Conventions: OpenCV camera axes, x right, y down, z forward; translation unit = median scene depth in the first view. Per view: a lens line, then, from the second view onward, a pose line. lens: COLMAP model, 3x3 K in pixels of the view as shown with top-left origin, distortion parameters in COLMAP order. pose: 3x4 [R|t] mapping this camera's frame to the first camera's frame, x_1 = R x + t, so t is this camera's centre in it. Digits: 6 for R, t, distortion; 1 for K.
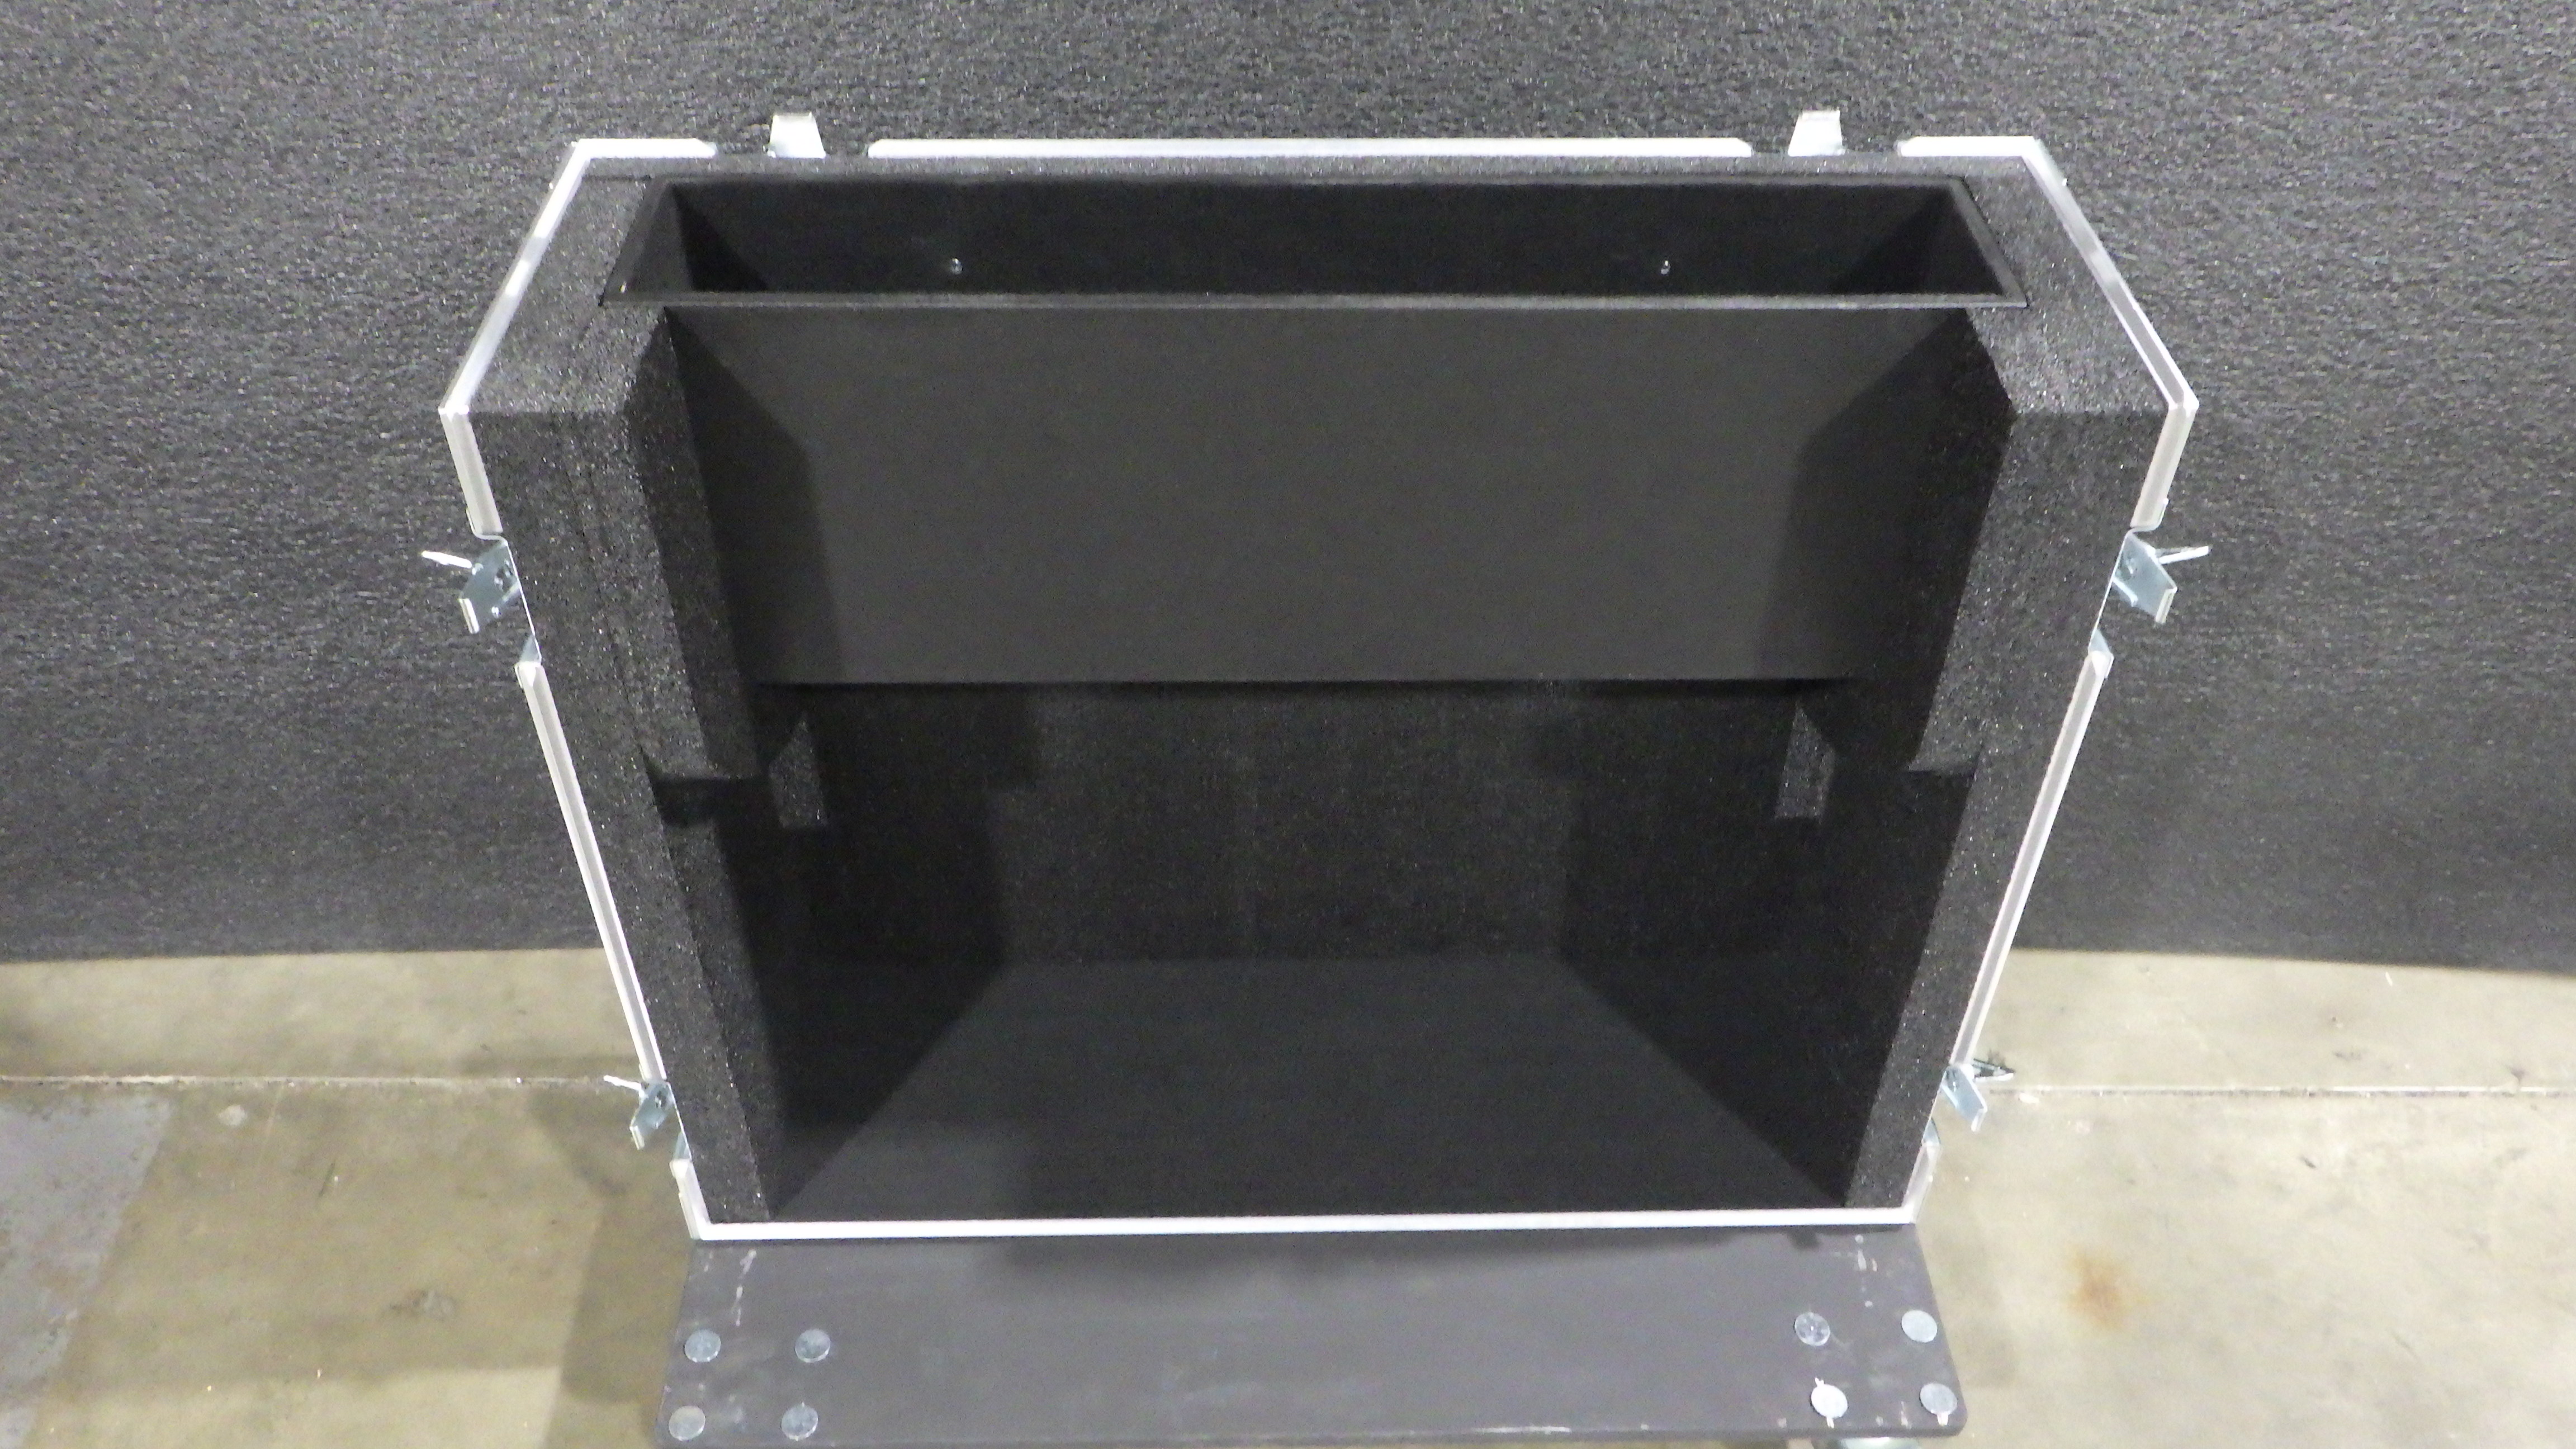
lens RADIAL K [[2155.7, 0, 1285.8], [0, 2155.7, 692.7], [0, 0, 1]] dist [-0.002278, -0.000486]
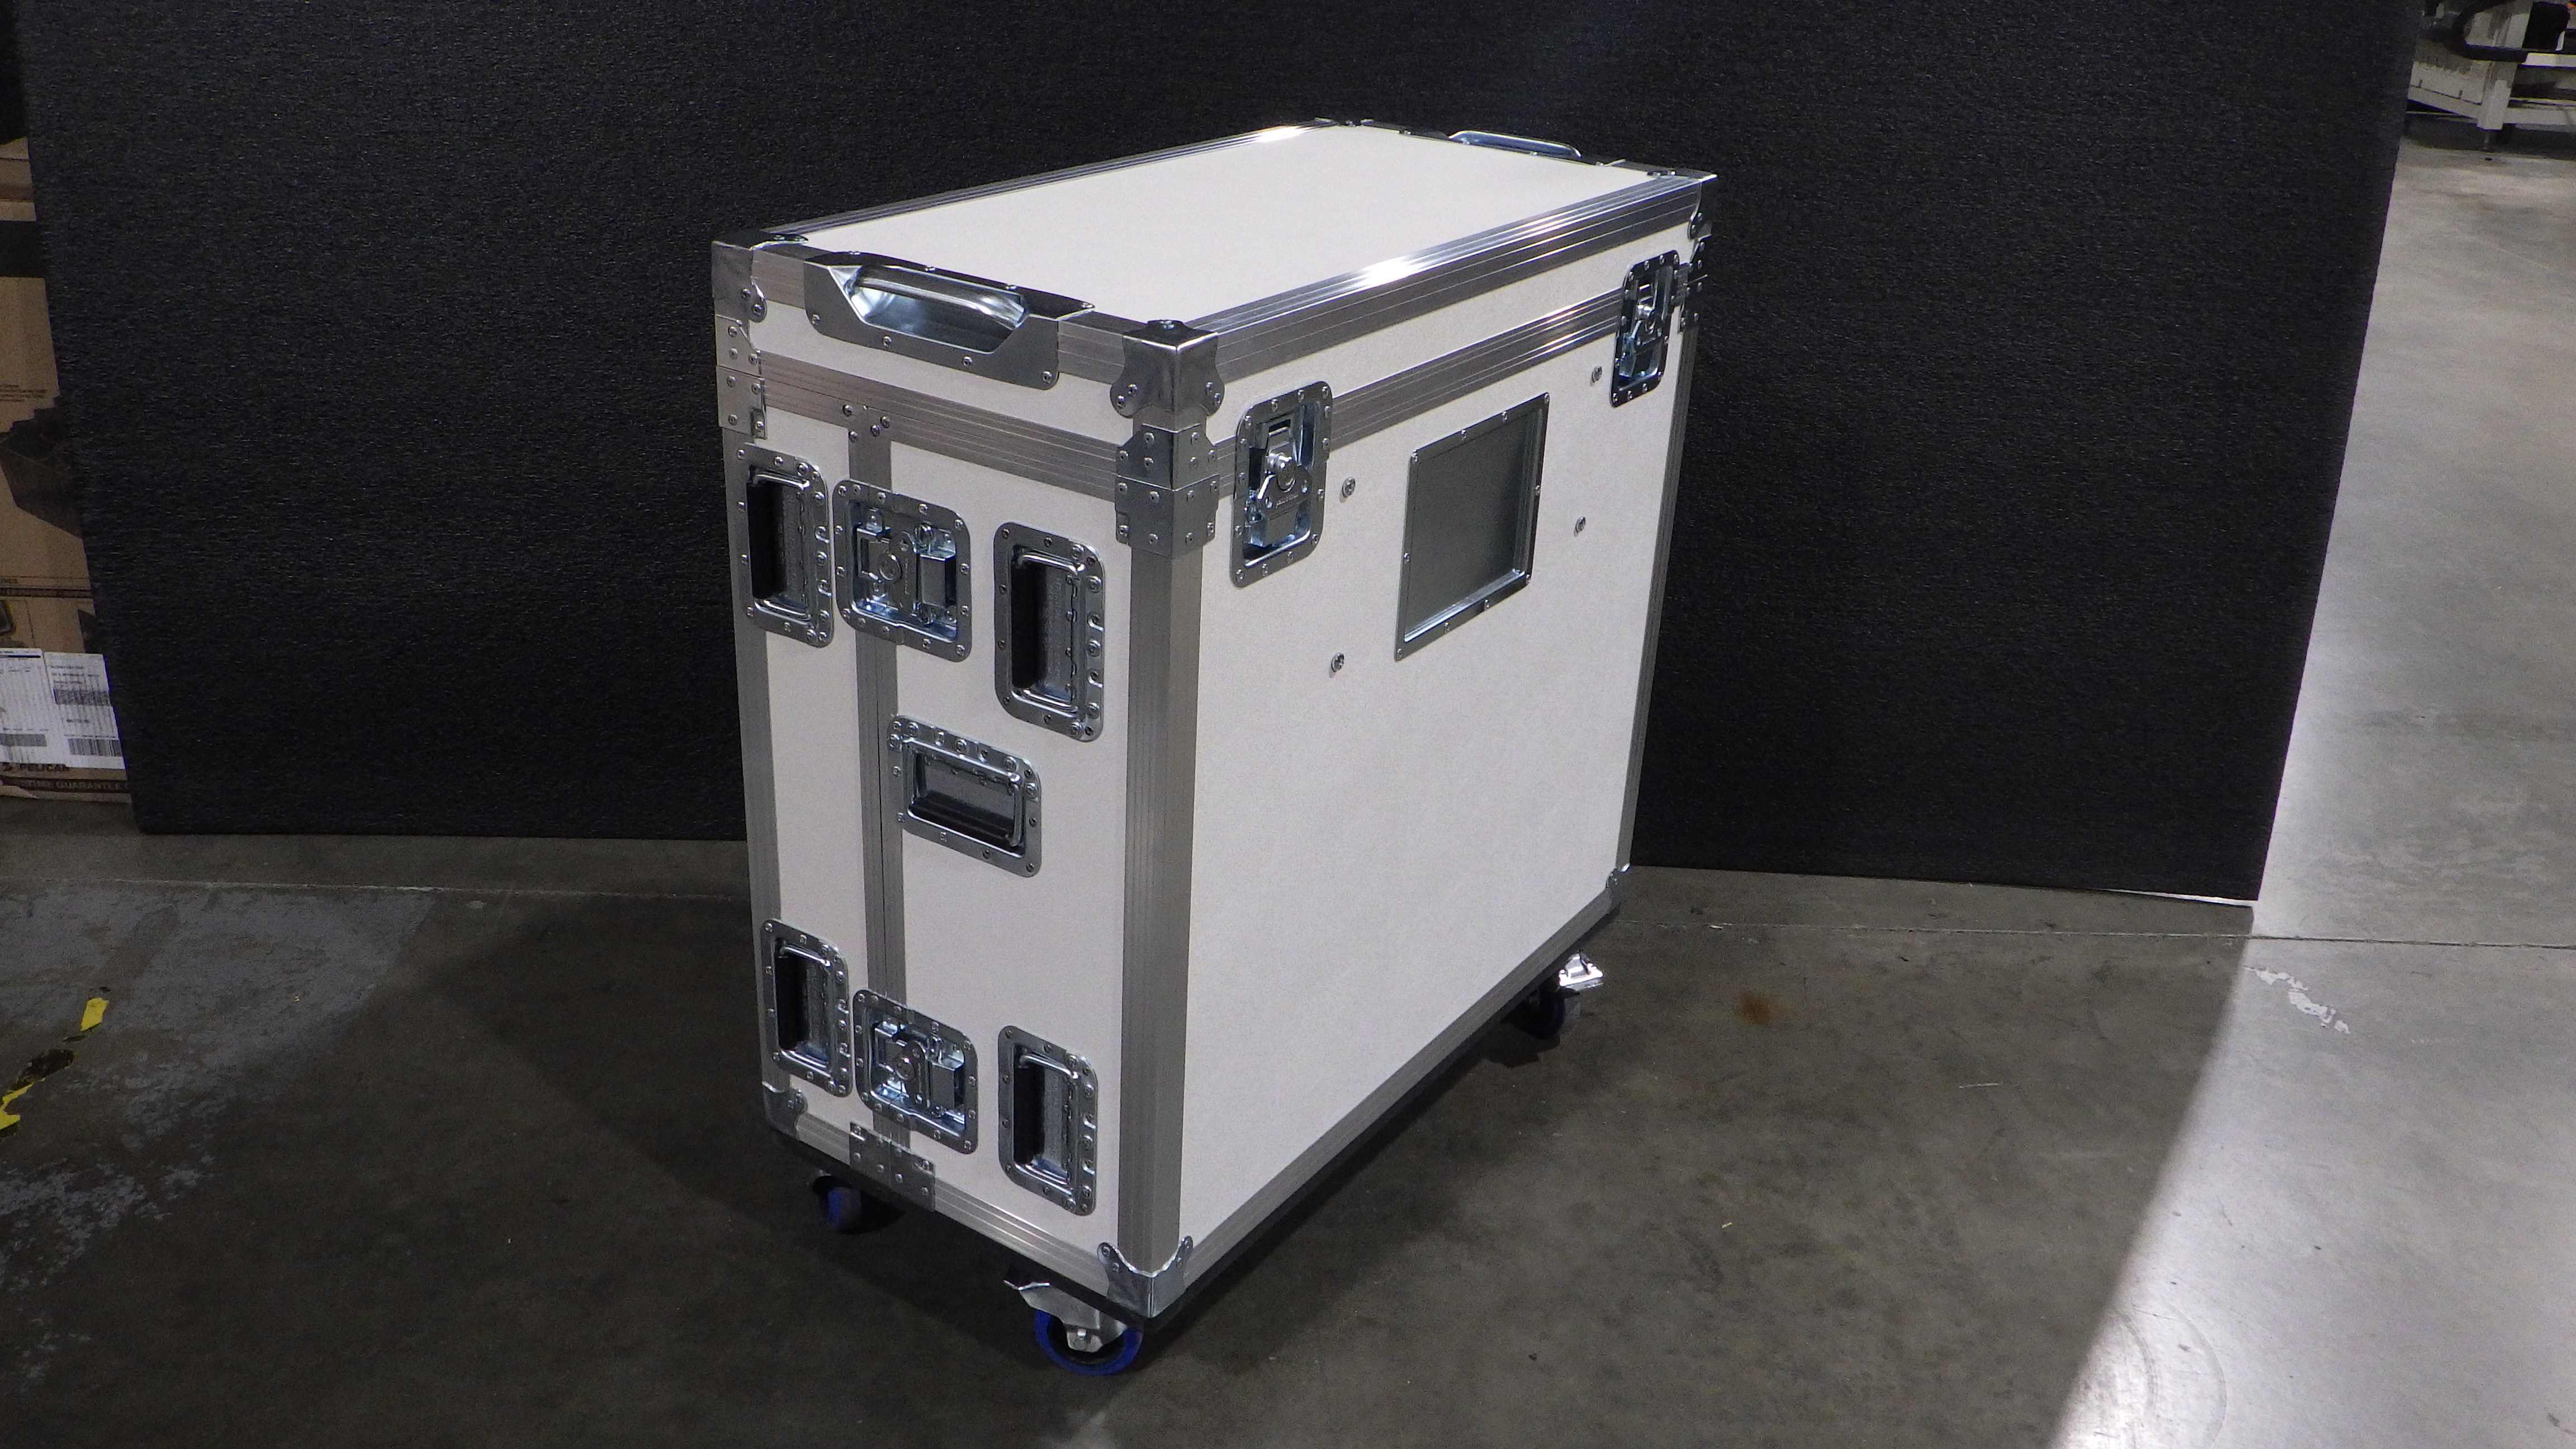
lens RADIAL K [[2155.7, 0, 1287.2], [0, 2155.7, 692.6], [0, 0, 1]] dist [-0.002278, -0.000486]
pose [[0.999370, 0.023975, 0.026152, 0.013306], [-0.014444, 0.948203, -0.317335, 0.550093], [-0.032405, 0.316758, 0.947953, -0.461910]]
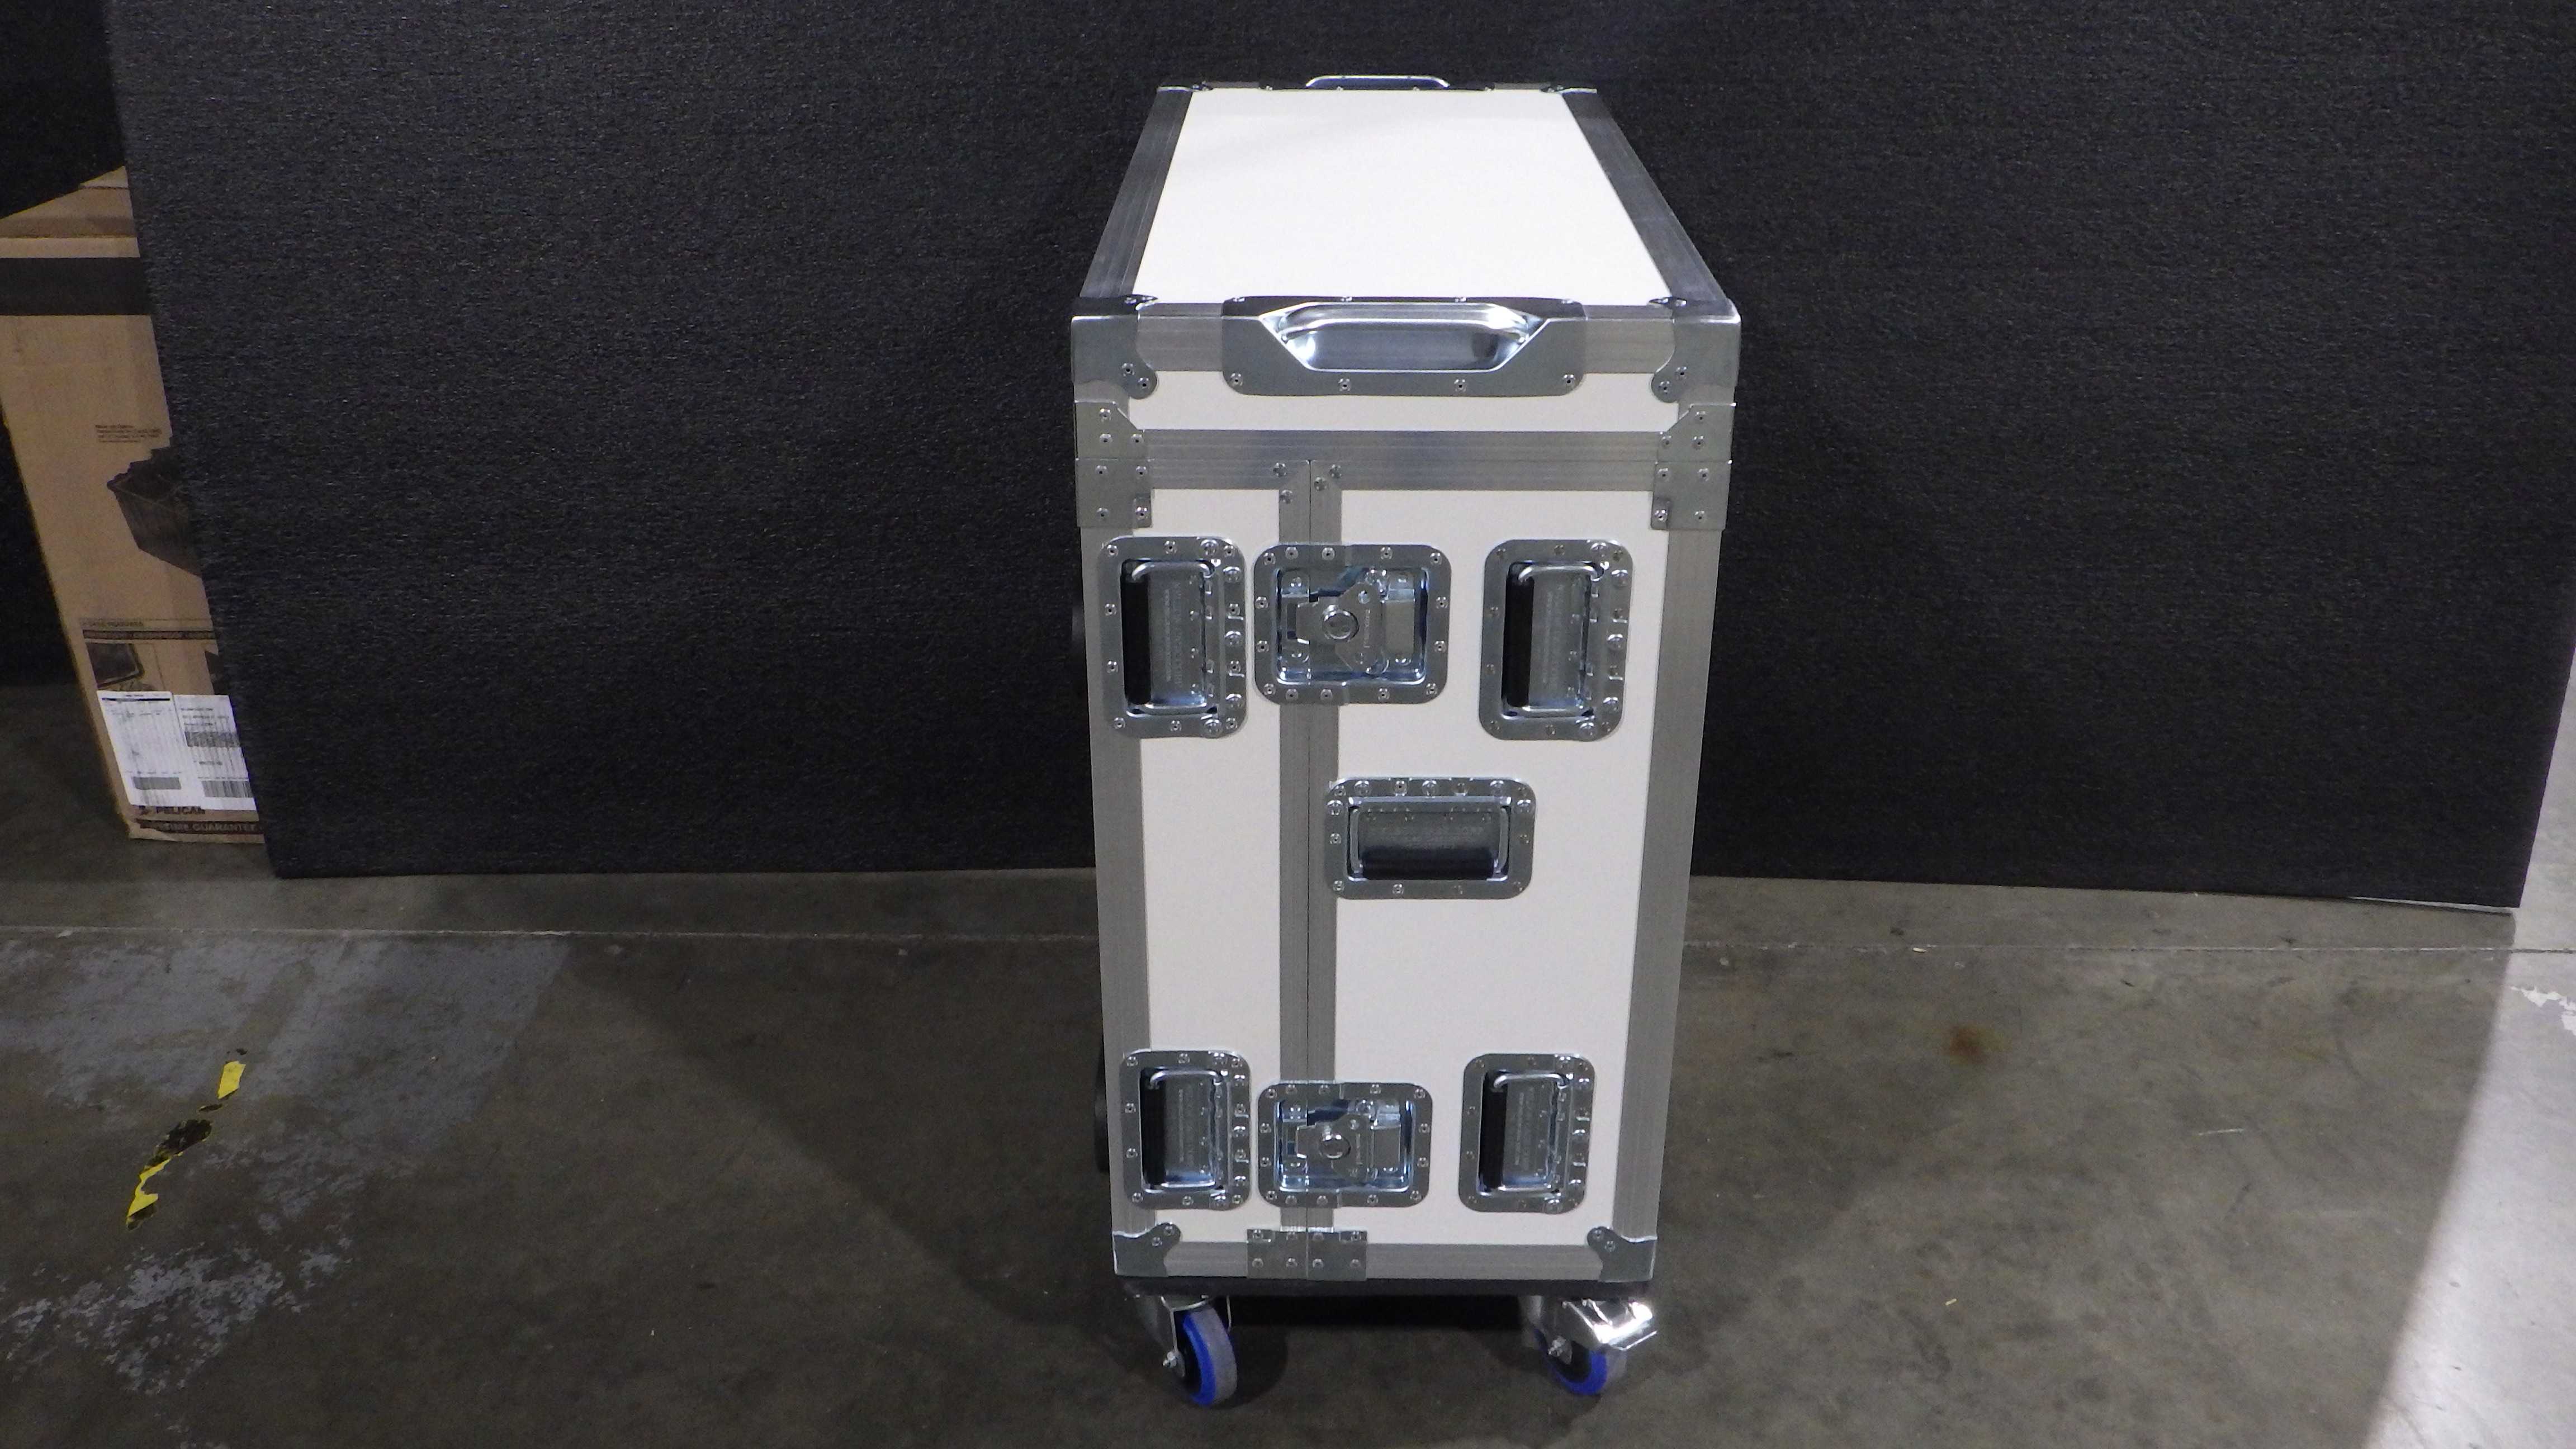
lens RADIAL K [[2155.7, 0, 1284.4], [0, 2155.7, 691.0], [0, 0, 1]] dist [-0.002278, -0.000486]
pose [[0.999227, -0.000768, -0.039312, -0.001114], [-0.010447, 0.958684, -0.284283, 0.459355], [0.037906, 0.284473, 0.957934, -0.391998]]
